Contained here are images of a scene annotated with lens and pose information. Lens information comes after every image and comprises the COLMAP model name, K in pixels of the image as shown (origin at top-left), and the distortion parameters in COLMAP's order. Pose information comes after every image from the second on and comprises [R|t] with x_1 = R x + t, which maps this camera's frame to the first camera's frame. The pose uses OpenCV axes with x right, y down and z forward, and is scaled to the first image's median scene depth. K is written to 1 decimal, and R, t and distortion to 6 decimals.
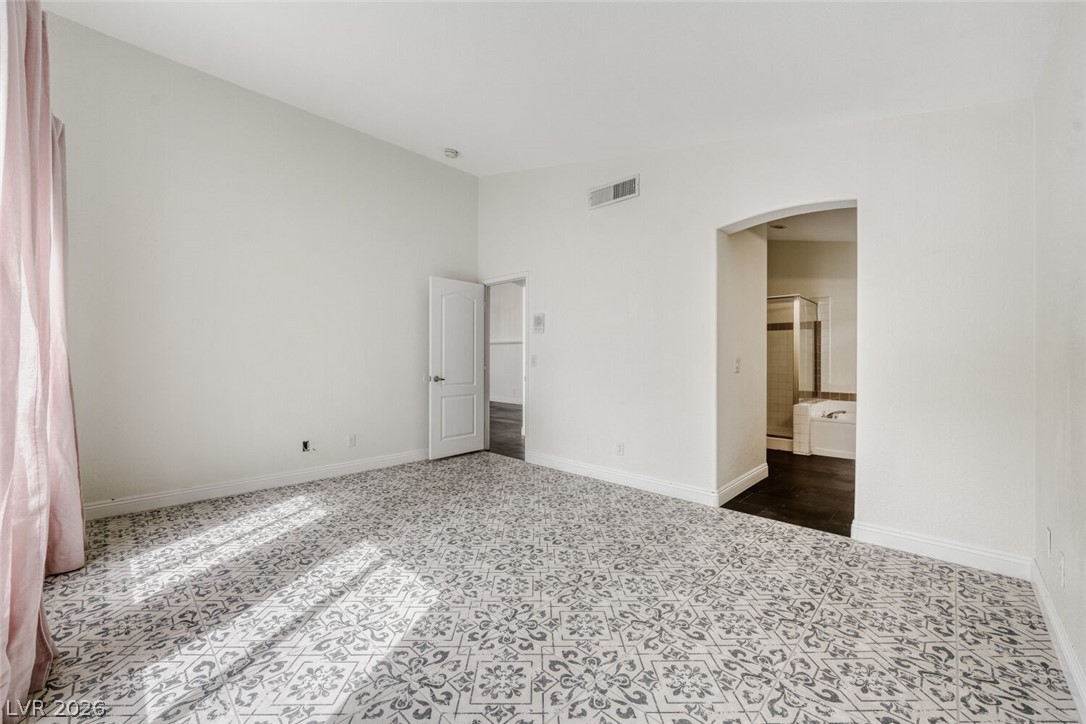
lens RADIAL K [[425.8, 0, 540.1], [0, 425.8, 365.6], [0, 0, 1]] dist [-0.014192, 0.002147]
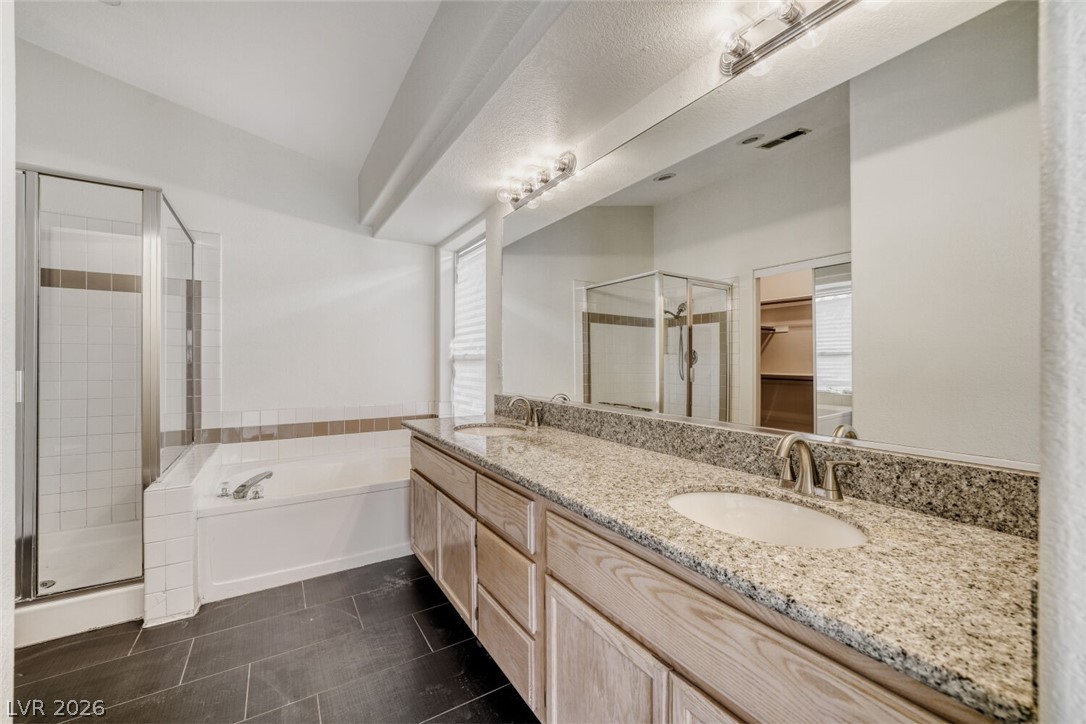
lens RADIAL K [[425.8, 0, 540.2], [0, 425.8, 361.7], [0, 0, 1]] dist [-0.014192, 0.002147]
pose [[0.244863, 0.002635, 0.969554, 0.295703], [0.013503, 0.999890, -0.006128, -0.006214], [-0.969464, 0.014593, 0.244800, 0.516322]]
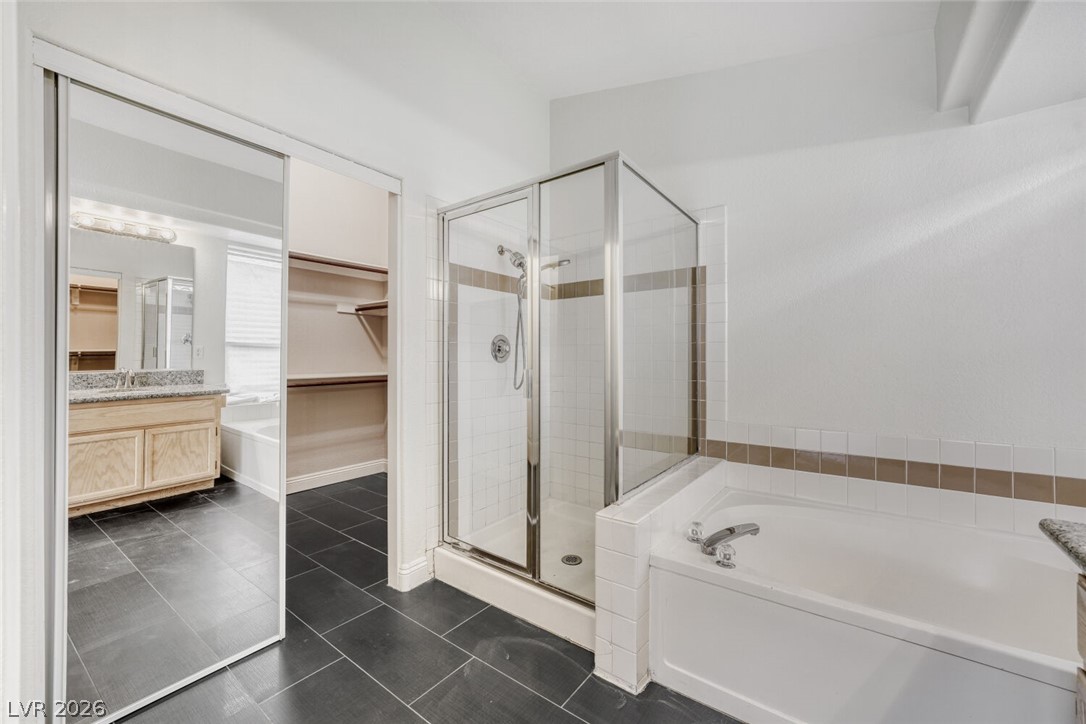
lens RADIAL K [[425.8, 0, 543.7], [0, 425.8, 365.1], [0, 0, 1]] dist [-0.014192, 0.002147]
pose [[0.992819, -0.004233, 0.119550, 0.460557], [0.004836, 0.999977, -0.004758, -0.008600], [-0.119527, 0.005302, 0.992817, 0.615542]]
